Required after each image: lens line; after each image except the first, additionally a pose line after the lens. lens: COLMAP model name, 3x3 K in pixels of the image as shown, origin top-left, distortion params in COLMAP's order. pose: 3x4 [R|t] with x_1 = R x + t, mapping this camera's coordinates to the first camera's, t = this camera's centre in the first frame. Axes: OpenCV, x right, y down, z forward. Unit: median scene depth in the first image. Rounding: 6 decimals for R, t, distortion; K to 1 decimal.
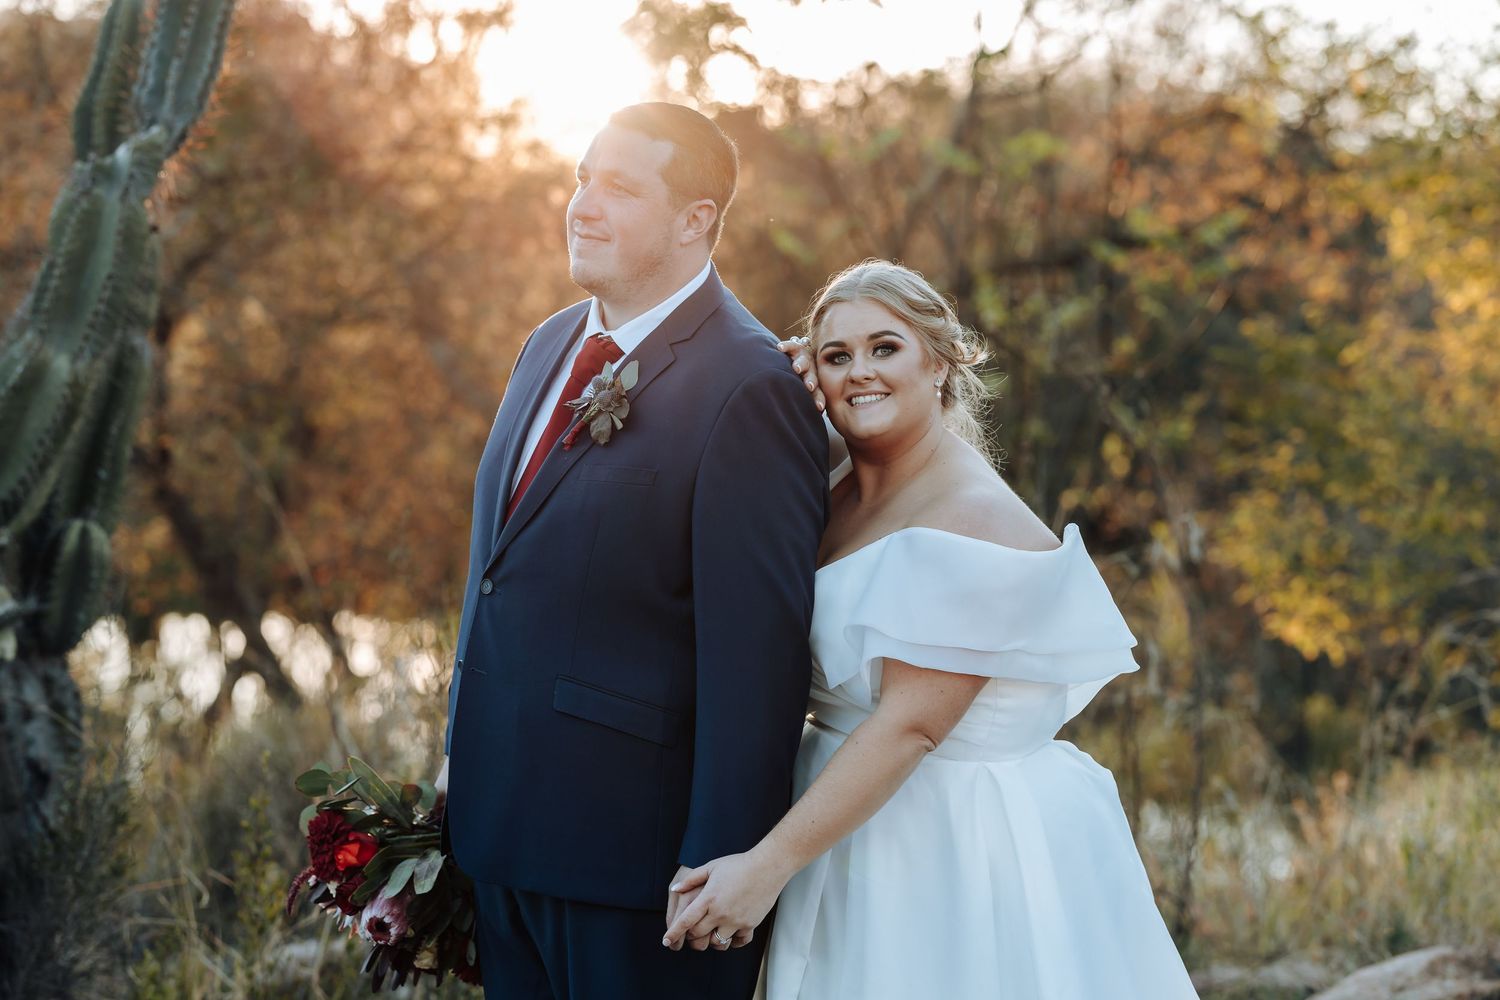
lens RADIAL K [[3605.3, 0, 750.0], [0, 3605.3, 500.0], [0, 0, 1]] dist [0.055365, -0.738043]
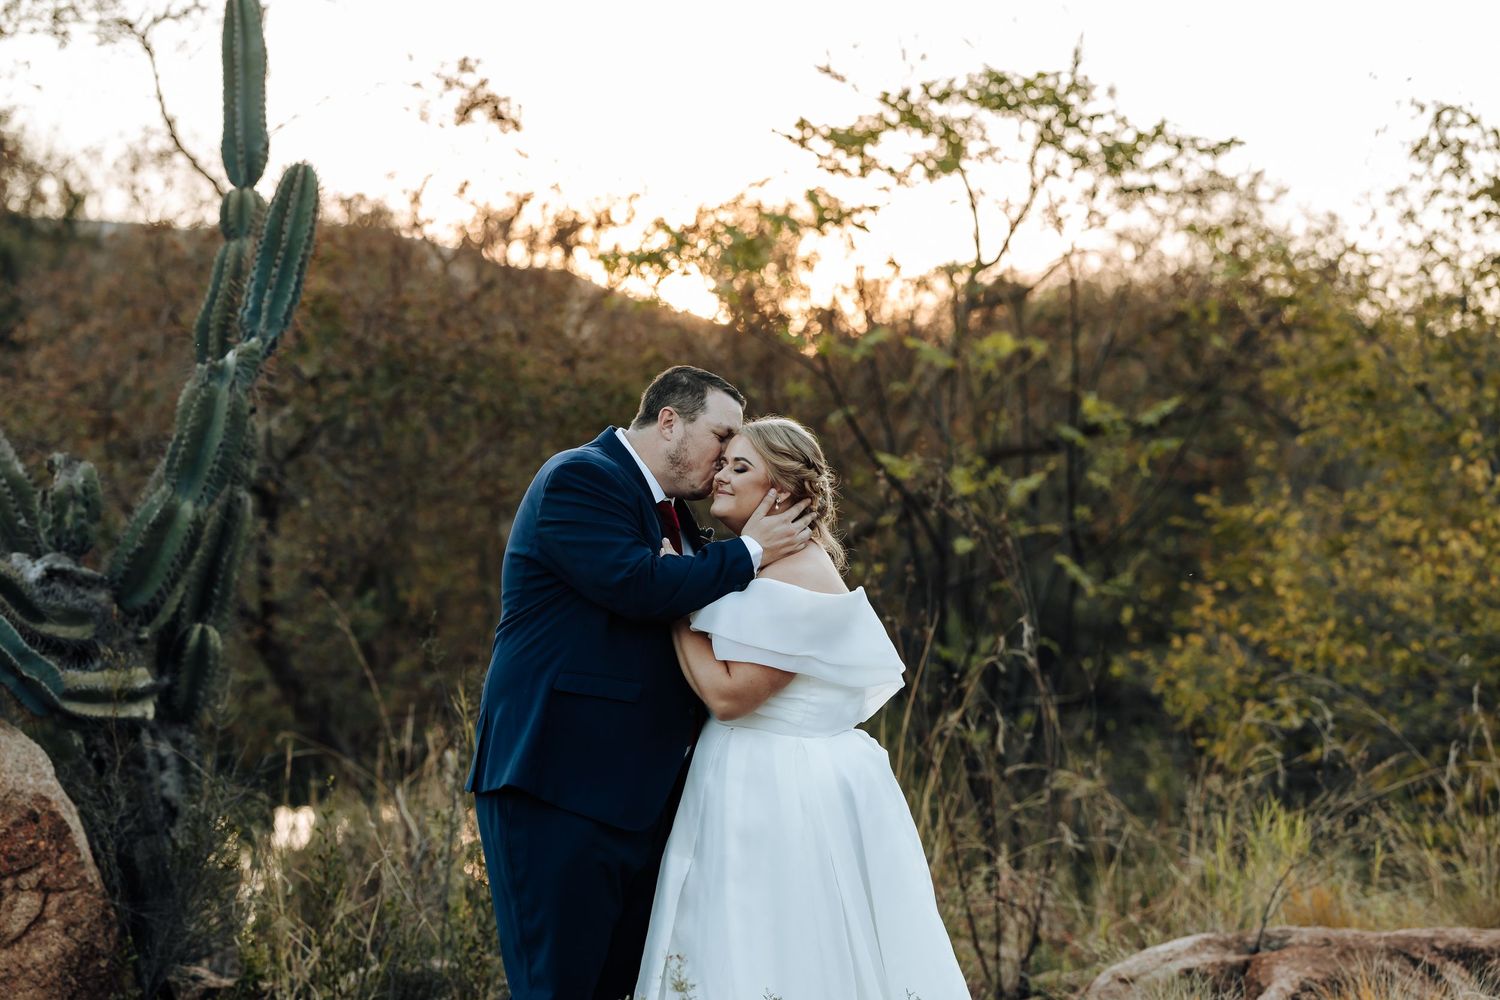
lens RADIAL K [[3605.3, 0, 750.0], [0, 3605.3, 500.0], [0, 0, 1]] dist [0.055365, -0.738043]
pose [[0.999504, -0.010871, -0.029572, 0.067574], [0.009221, 0.998424, -0.055363, 0.038178], [0.030128, 0.055063, 0.998028, -0.383408]]
